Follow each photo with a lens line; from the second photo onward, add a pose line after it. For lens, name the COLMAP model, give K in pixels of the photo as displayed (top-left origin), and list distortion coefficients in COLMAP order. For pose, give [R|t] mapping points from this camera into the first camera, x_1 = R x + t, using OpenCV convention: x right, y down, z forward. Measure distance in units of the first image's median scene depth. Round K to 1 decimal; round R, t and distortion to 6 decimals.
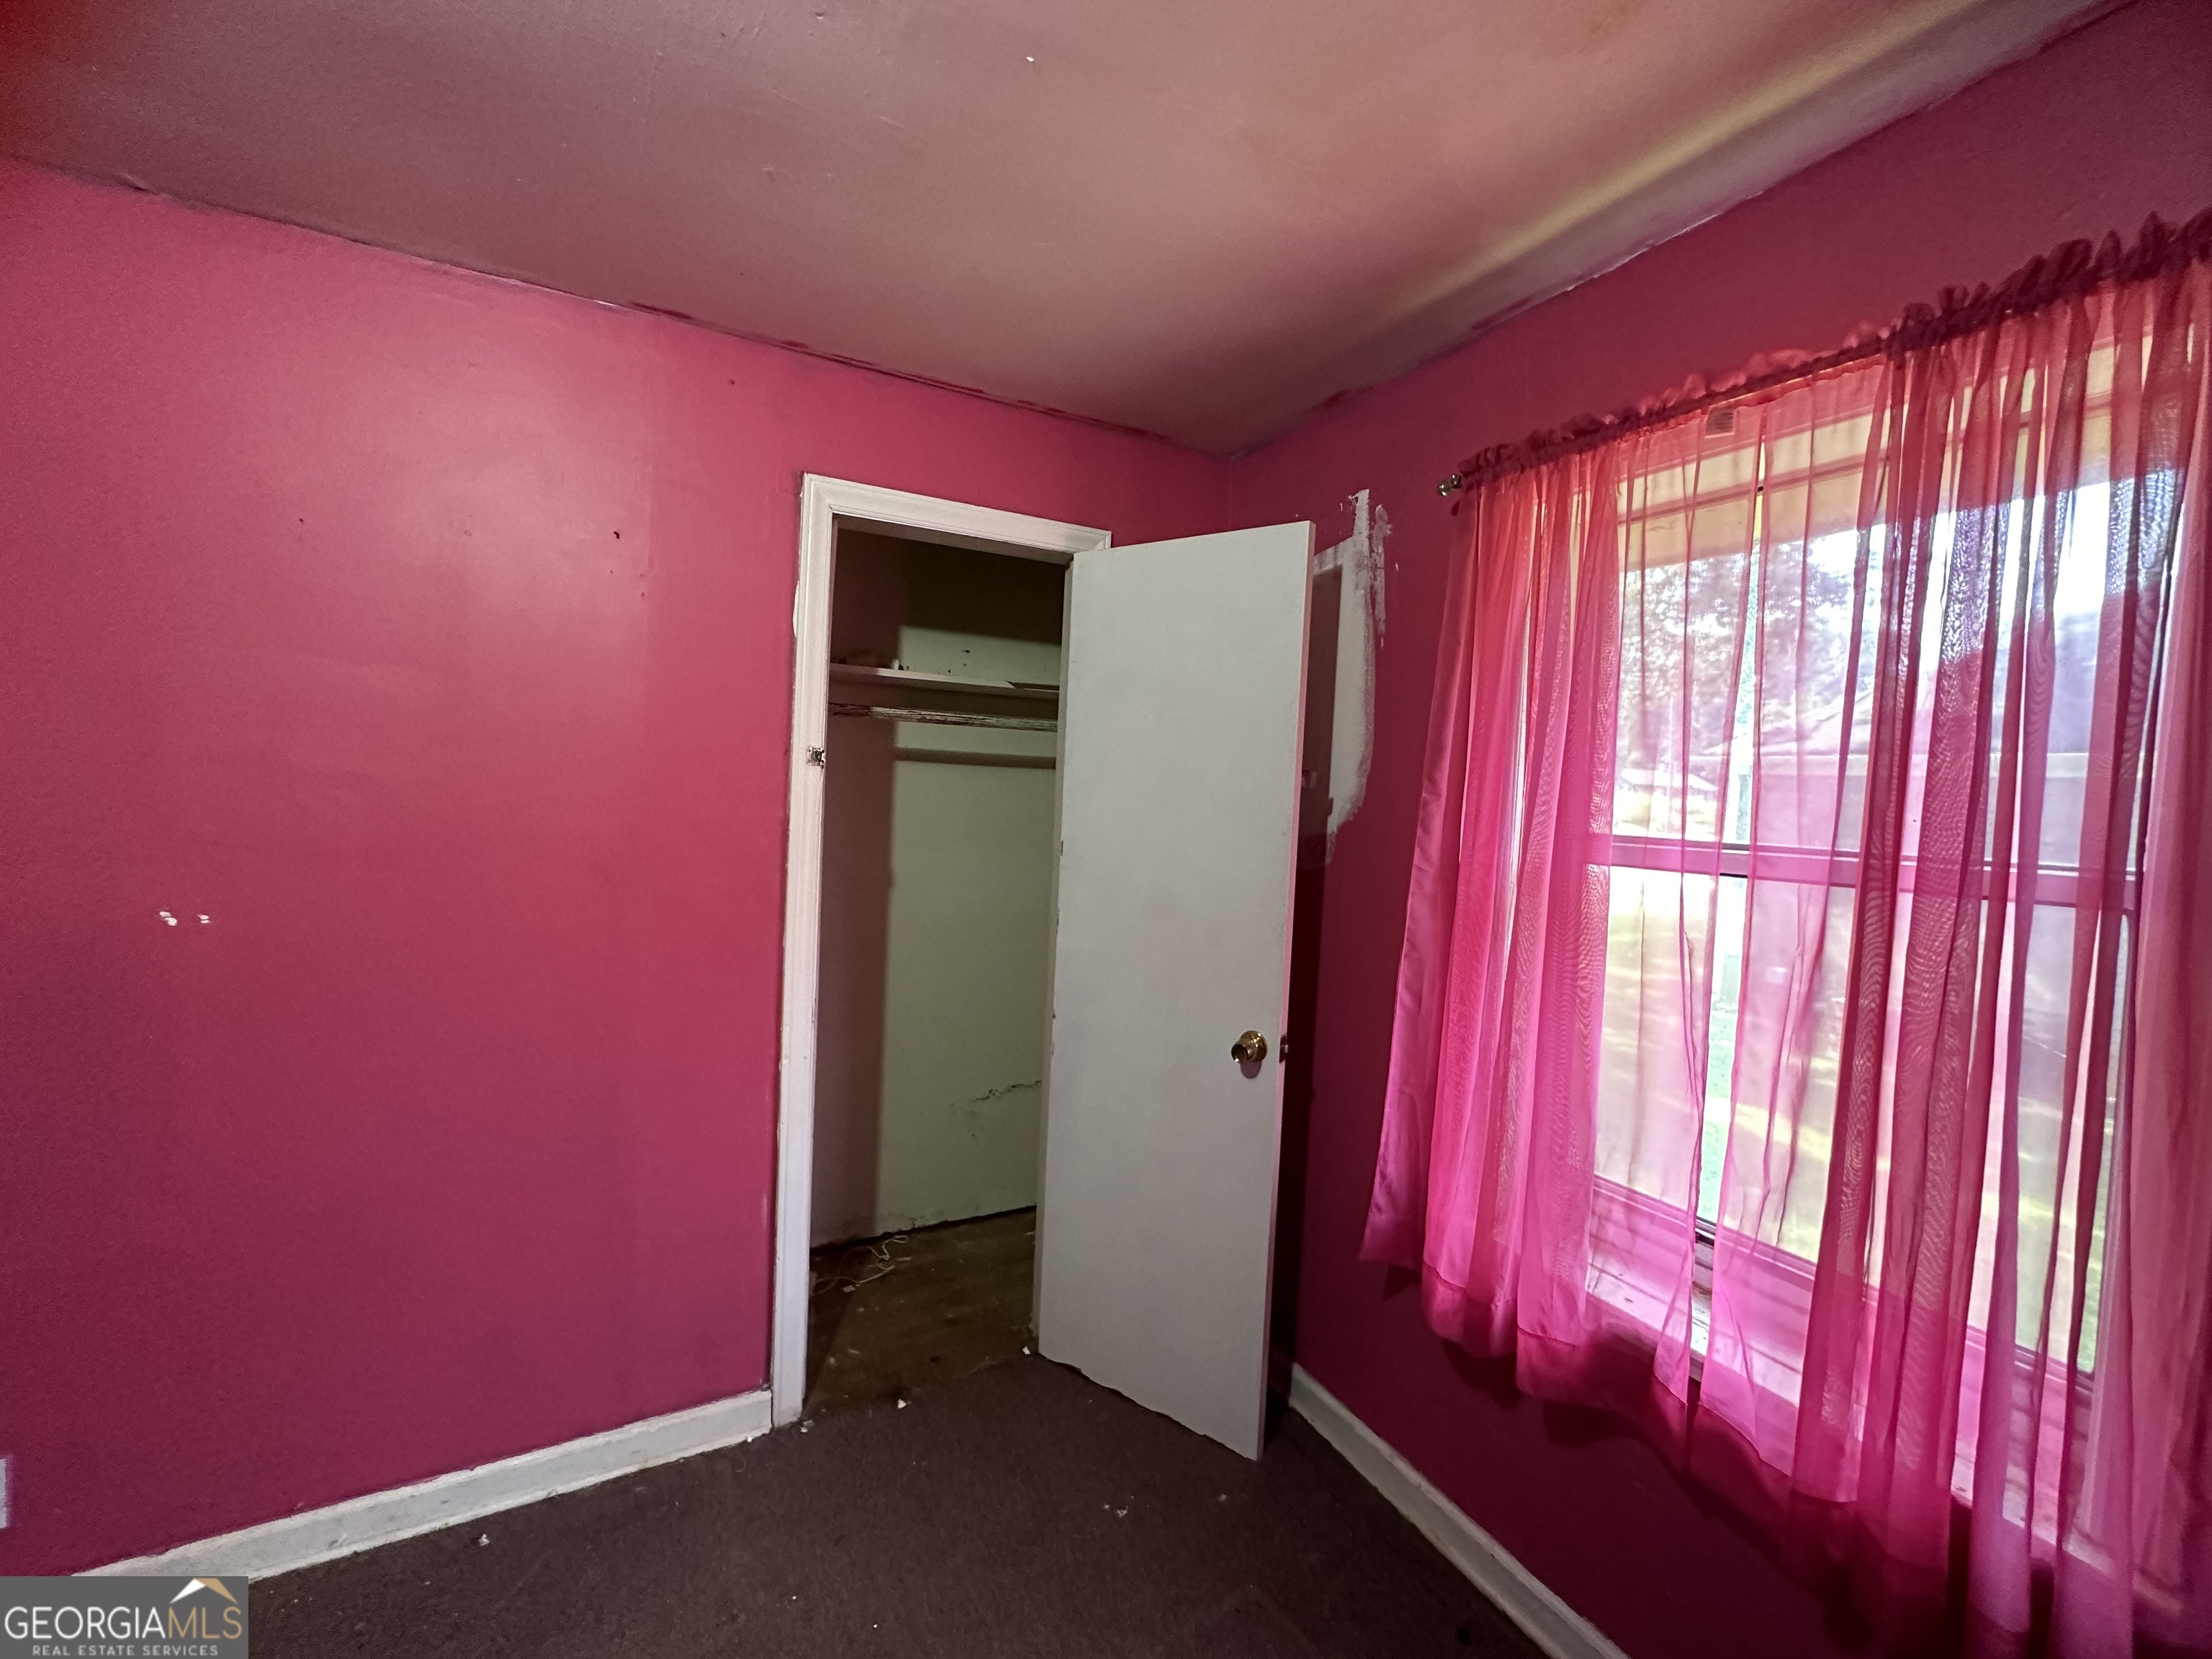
lens RADIAL K [[883.7, 0, 1108.3], [0, 883.7, 831.9], [0, 0, 1]] dist [-0.000141, -0.000119]
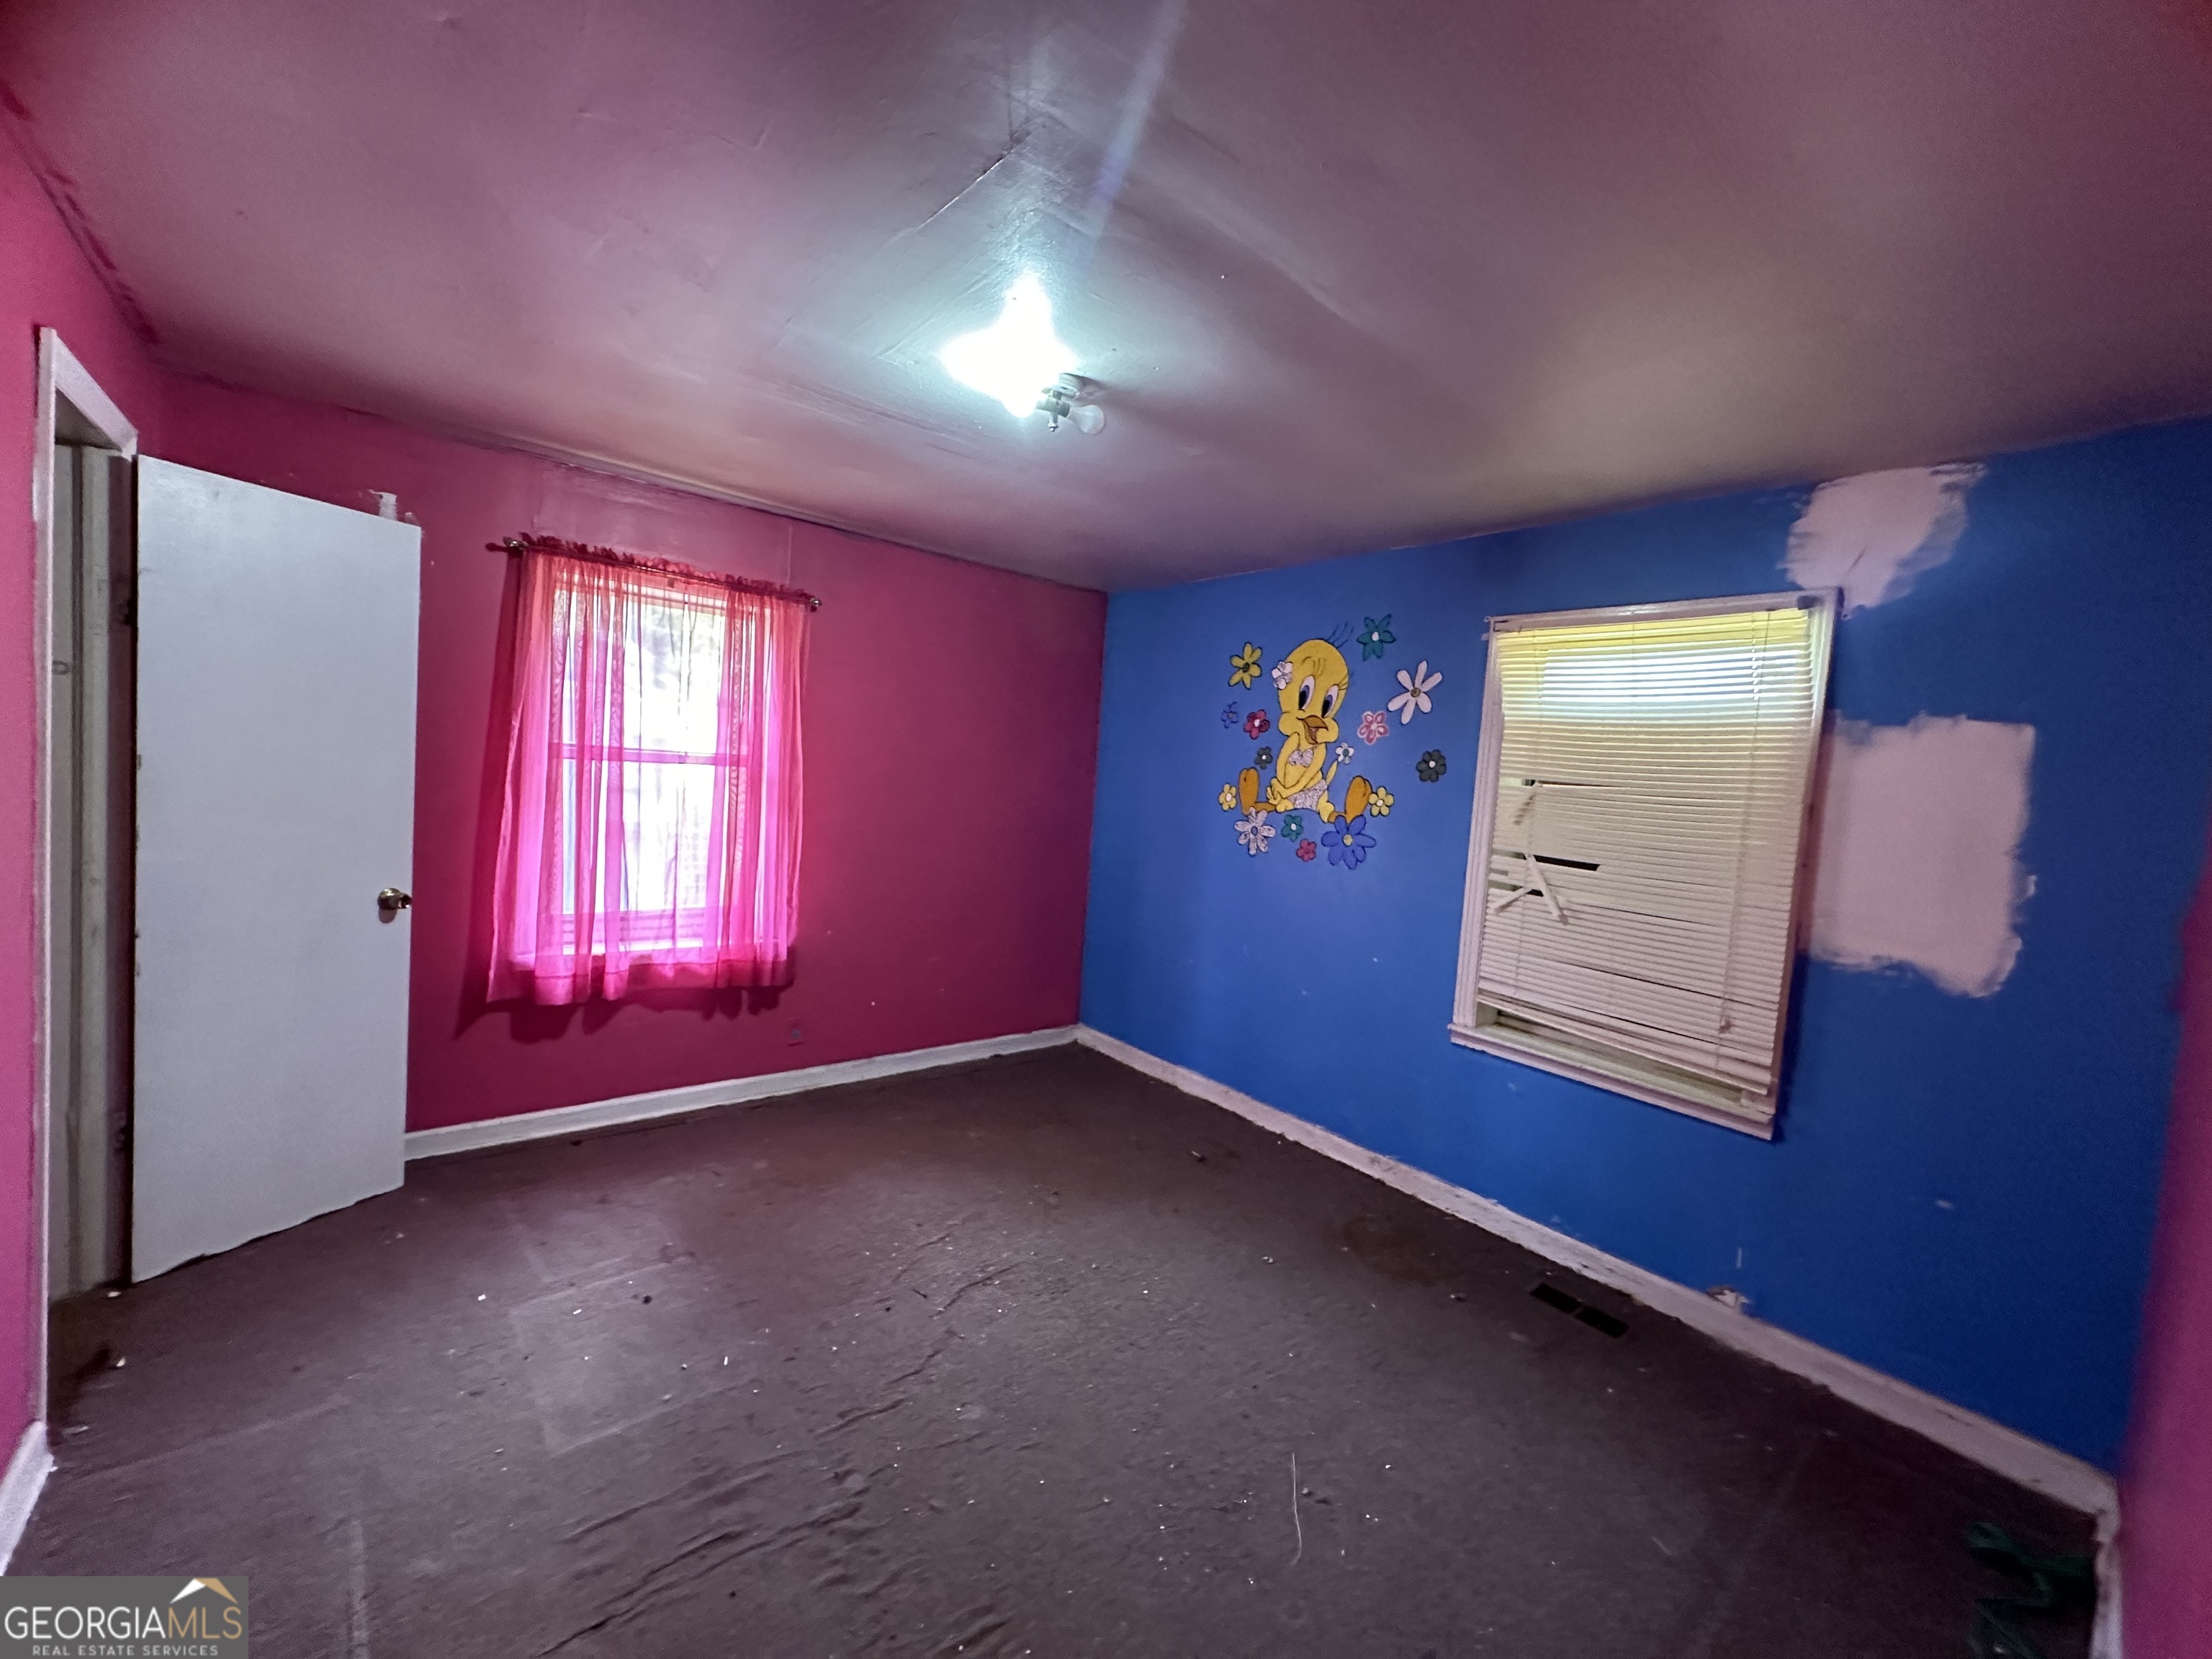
lens RADIAL K [[883.7, 0, 1108.3], [0, 883.7, 831.9], [0, 0, 1]] dist [-0.000141, -0.000119]
pose [[-0.201851, -0.128029, 0.971012, -1.855813], [-0.038106, 0.991695, 0.122835, -0.101061], [-0.978675, -0.012207, -0.205053, 0.247420]]
